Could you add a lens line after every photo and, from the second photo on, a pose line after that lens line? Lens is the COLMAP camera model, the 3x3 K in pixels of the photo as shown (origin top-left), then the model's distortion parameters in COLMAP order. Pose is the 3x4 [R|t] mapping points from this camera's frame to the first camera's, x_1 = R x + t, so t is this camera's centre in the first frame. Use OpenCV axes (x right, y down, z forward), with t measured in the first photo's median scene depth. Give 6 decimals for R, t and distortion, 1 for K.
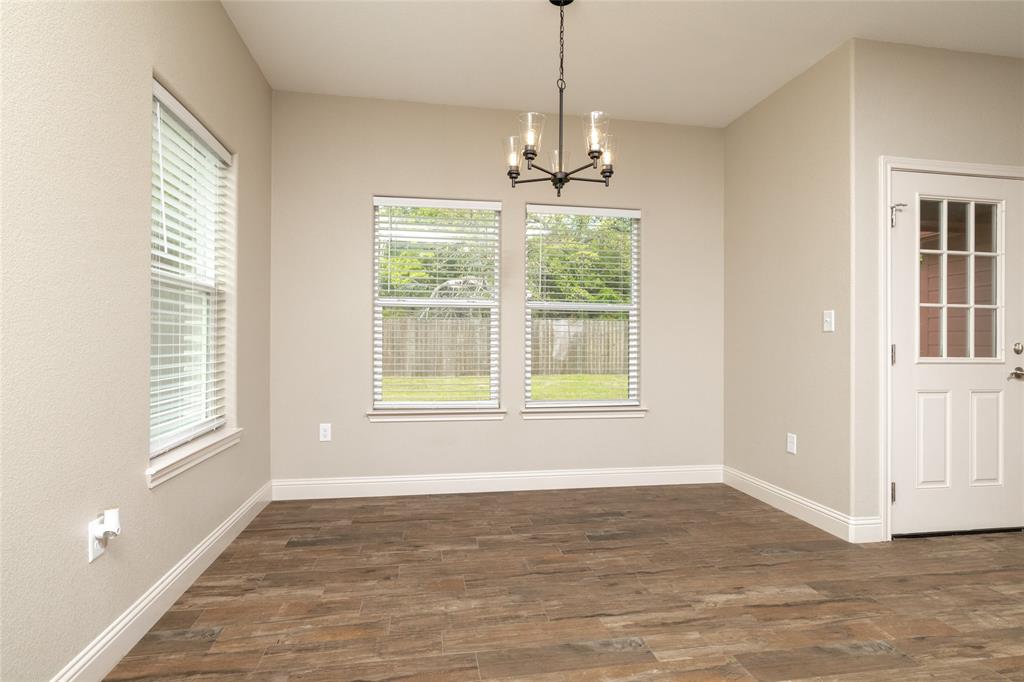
lens RADIAL K [[532.6, 0, 512.0], [0, 532.6, 341.0], [0, 0, 1]] dist [0.000256, -0.000313]
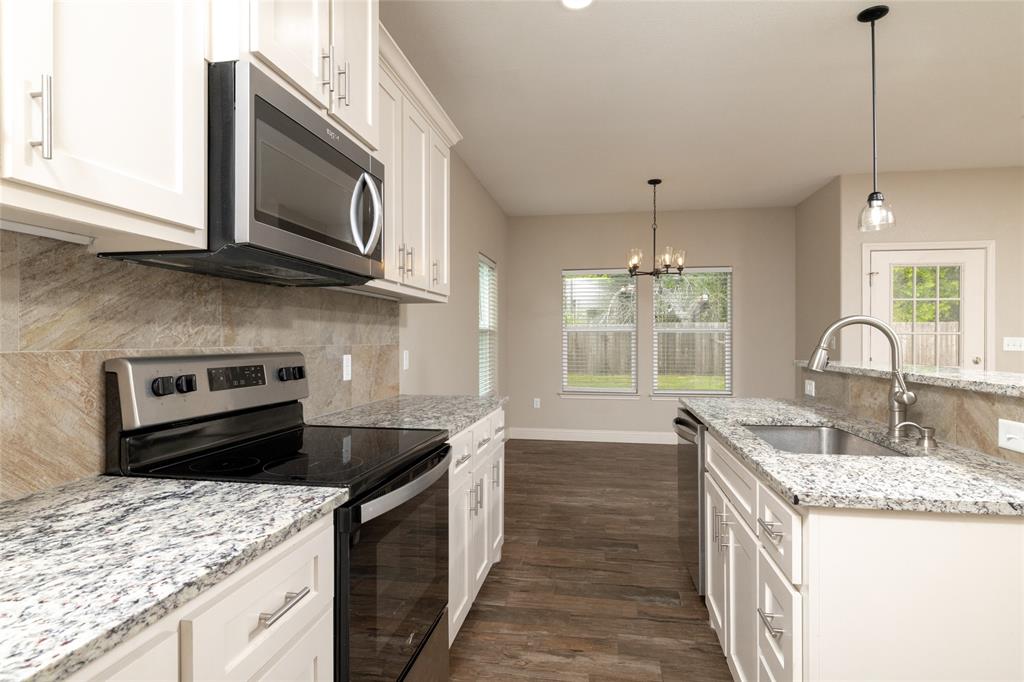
lens RADIAL K [[547.9, 0, 512.0], [0, 547.9, 341.0], [0, 0, 1]] dist [-0.000004, 0.000058]
pose [[0.941381, -0.004283, -0.337318, 0.241403], [0.005770, 0.999978, 0.003405, -0.057852], [0.337296, -0.005151, 0.941385, -0.947936]]
